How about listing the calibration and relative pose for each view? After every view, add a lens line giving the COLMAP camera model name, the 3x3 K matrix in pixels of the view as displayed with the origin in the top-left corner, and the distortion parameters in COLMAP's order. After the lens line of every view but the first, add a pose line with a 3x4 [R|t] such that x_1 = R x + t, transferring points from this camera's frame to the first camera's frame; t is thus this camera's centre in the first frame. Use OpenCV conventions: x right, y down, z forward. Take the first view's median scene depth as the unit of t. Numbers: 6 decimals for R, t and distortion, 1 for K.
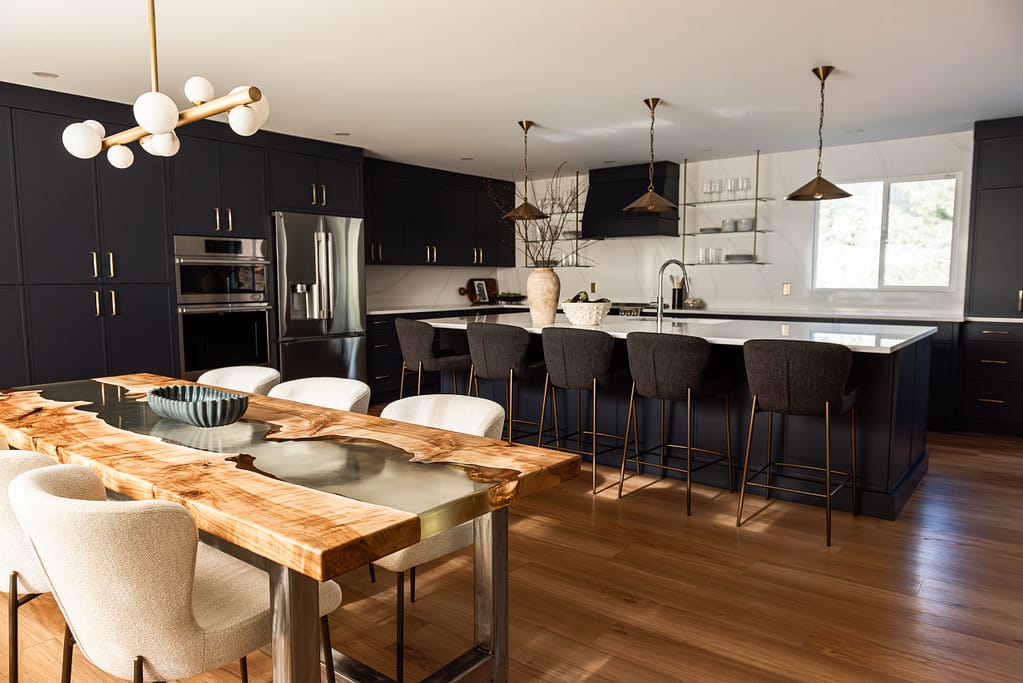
lens RADIAL K [[697.3, 0, 511.5], [0, 697.3, 341.5], [0, 0, 1]] dist [-0.001763, -0.000293]
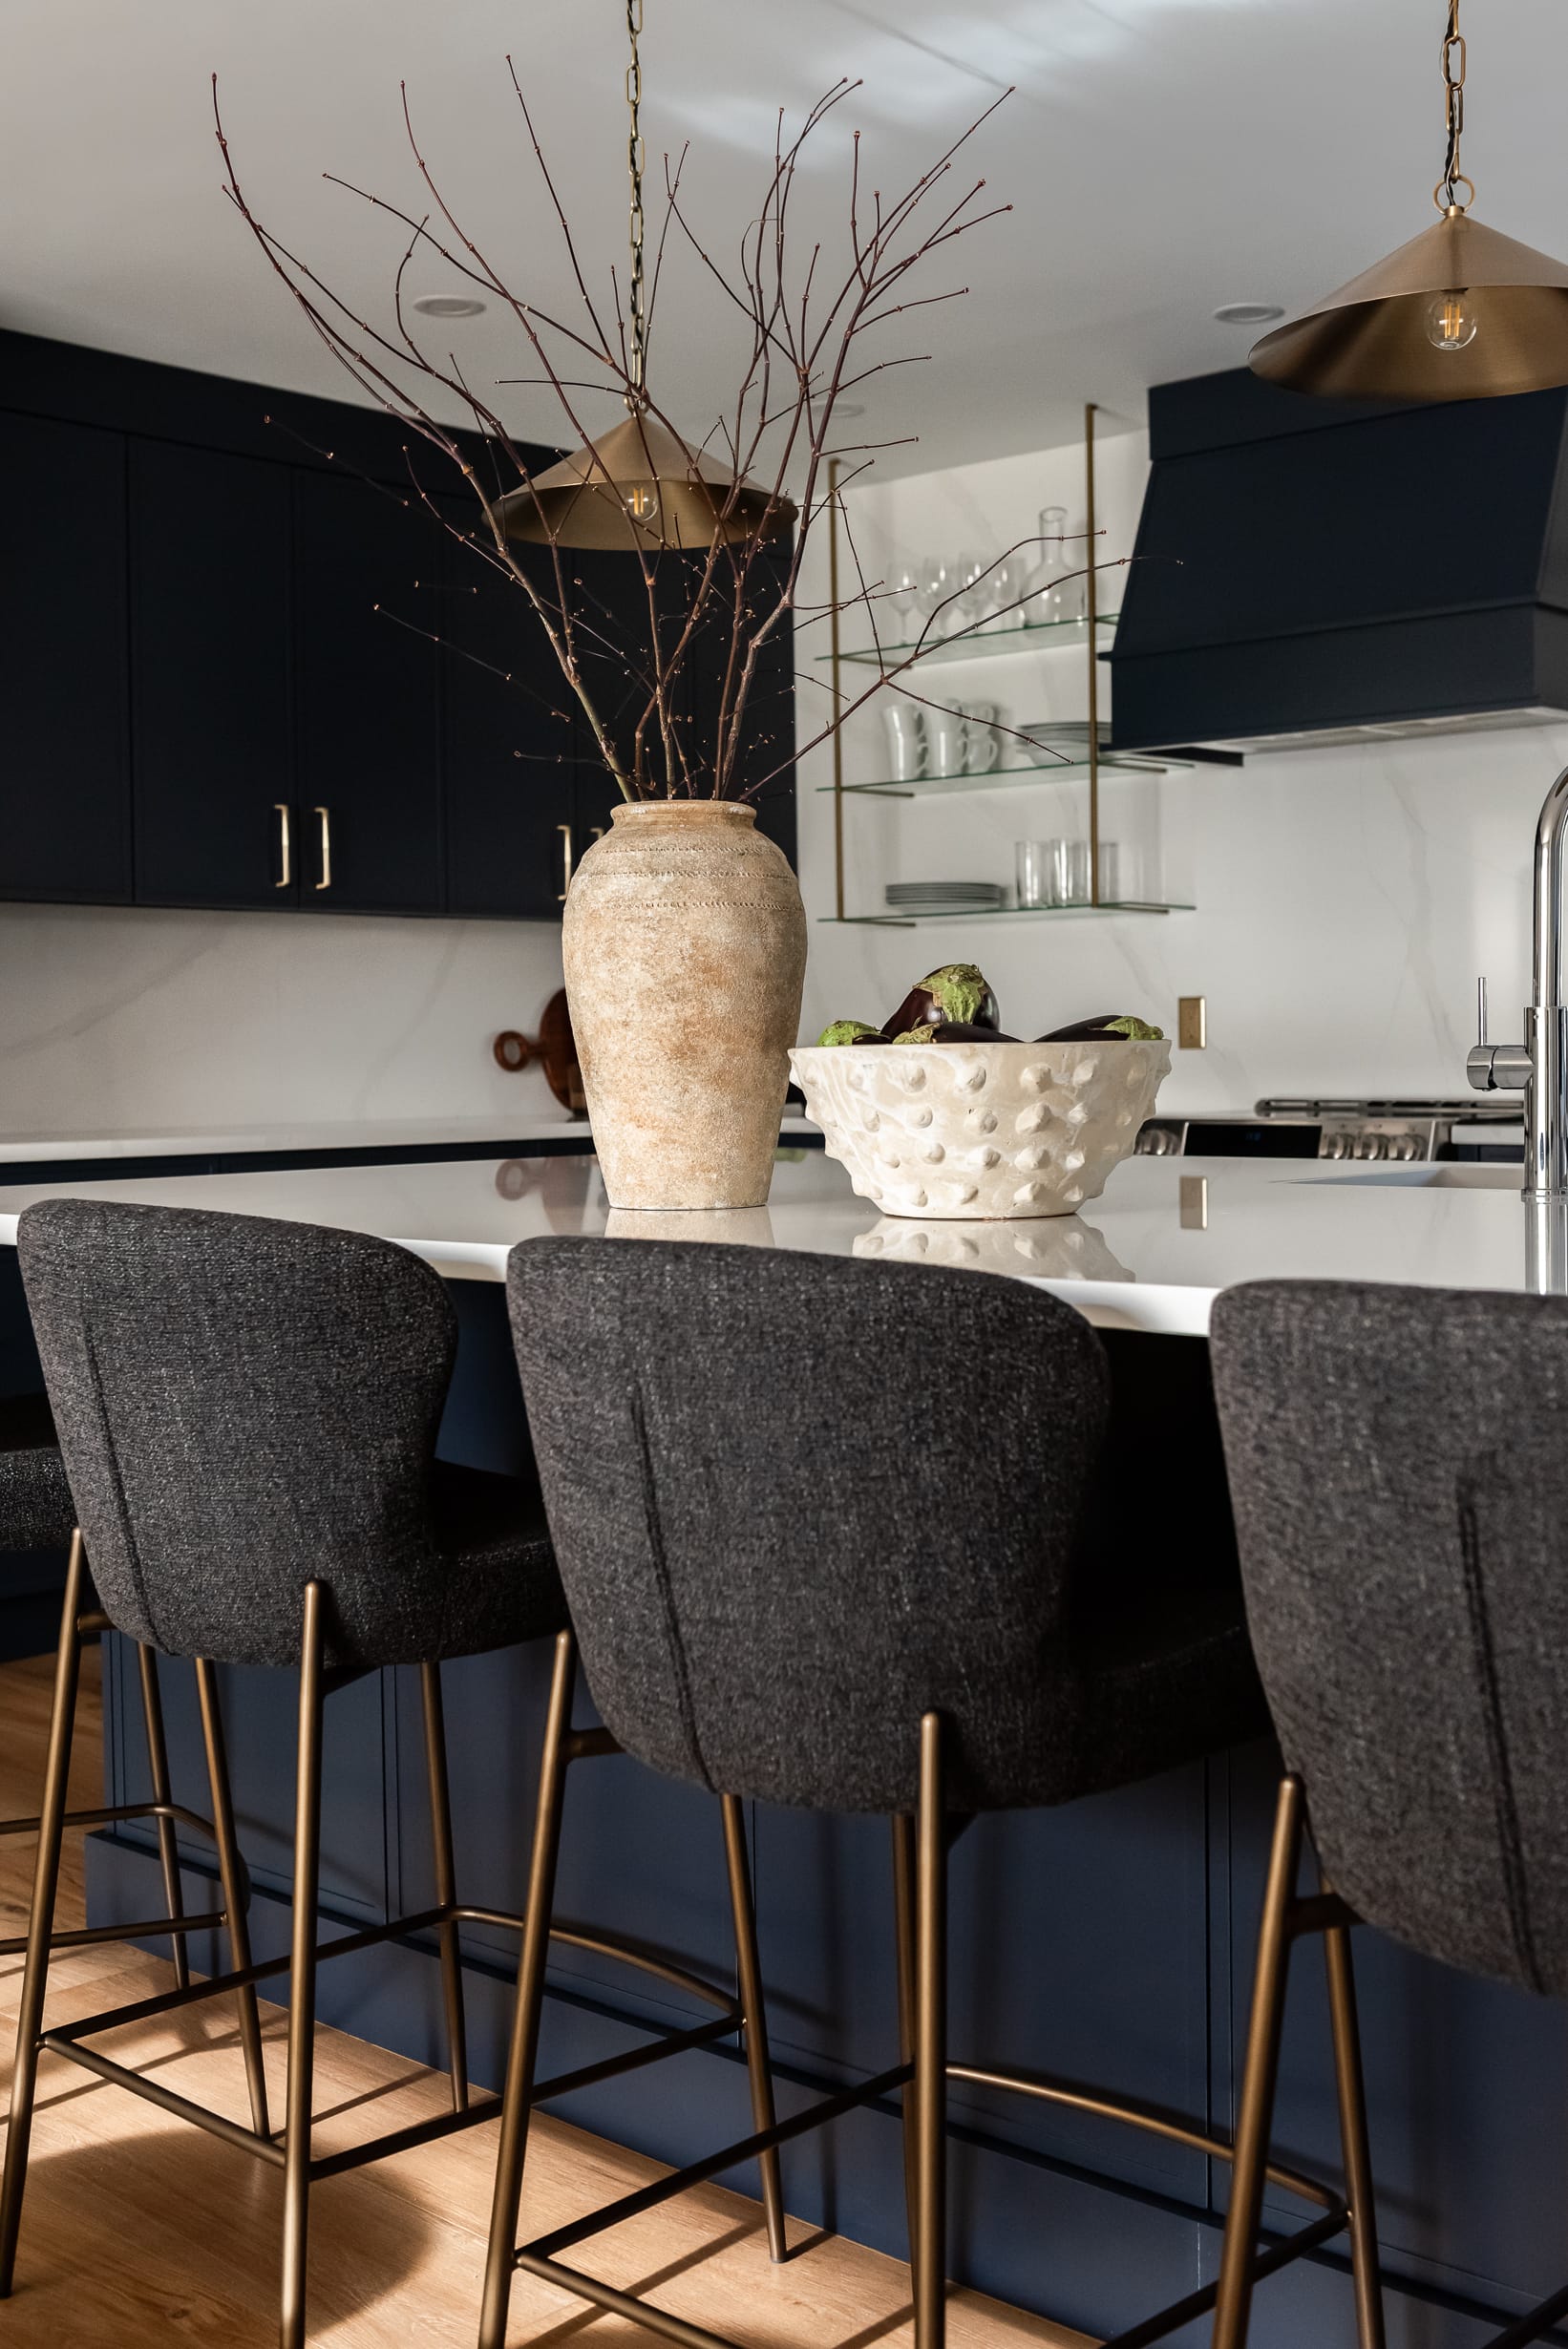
lens RADIAL K [[2593.3, 0, 784.0], [0, 2593.3, 1174.5], [0, 0, 1]] dist [-0.005264, -0.001648]
pose [[0.996778, -0.009824, -0.079603, 0.108993], [0.006441, 0.999069, -0.042646, -0.010576], [0.079948, 0.041996, 0.995914, 0.502517]]
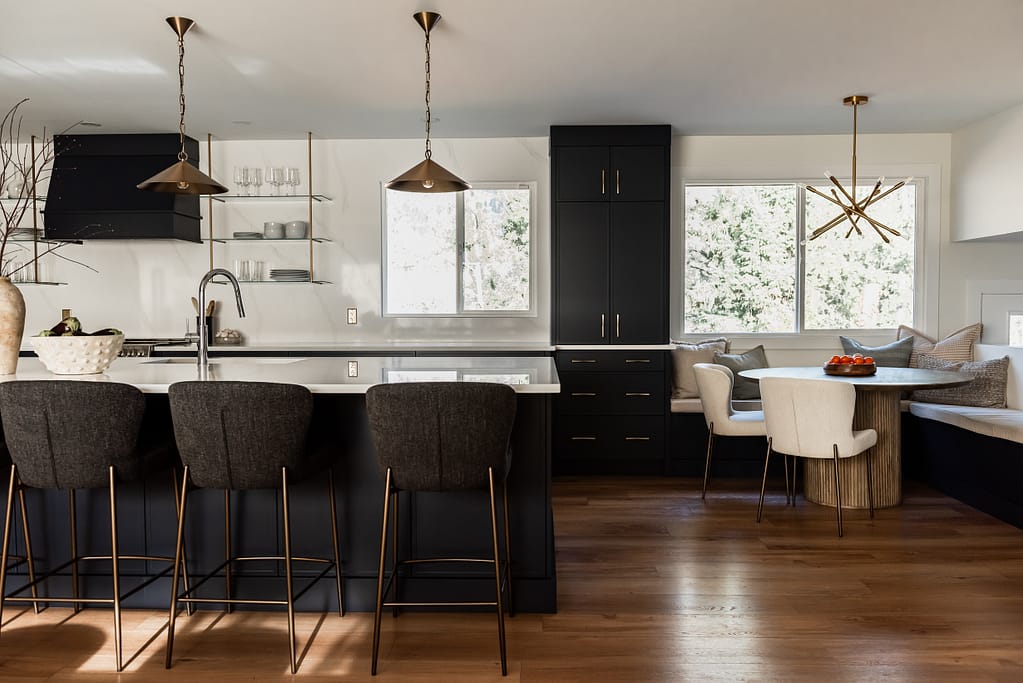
lens RADIAL K [[846.2, 0, 511.5], [0, 846.2, 341.5], [0, 0, 1]] dist [0.008498, -0.000714]
pose [[0.810860, -0.022882, 0.584792, -0.015460], [0.053923, 0.997906, -0.035721, -0.005428], [-0.582750, 0.060499, 0.810396, 0.200390]]
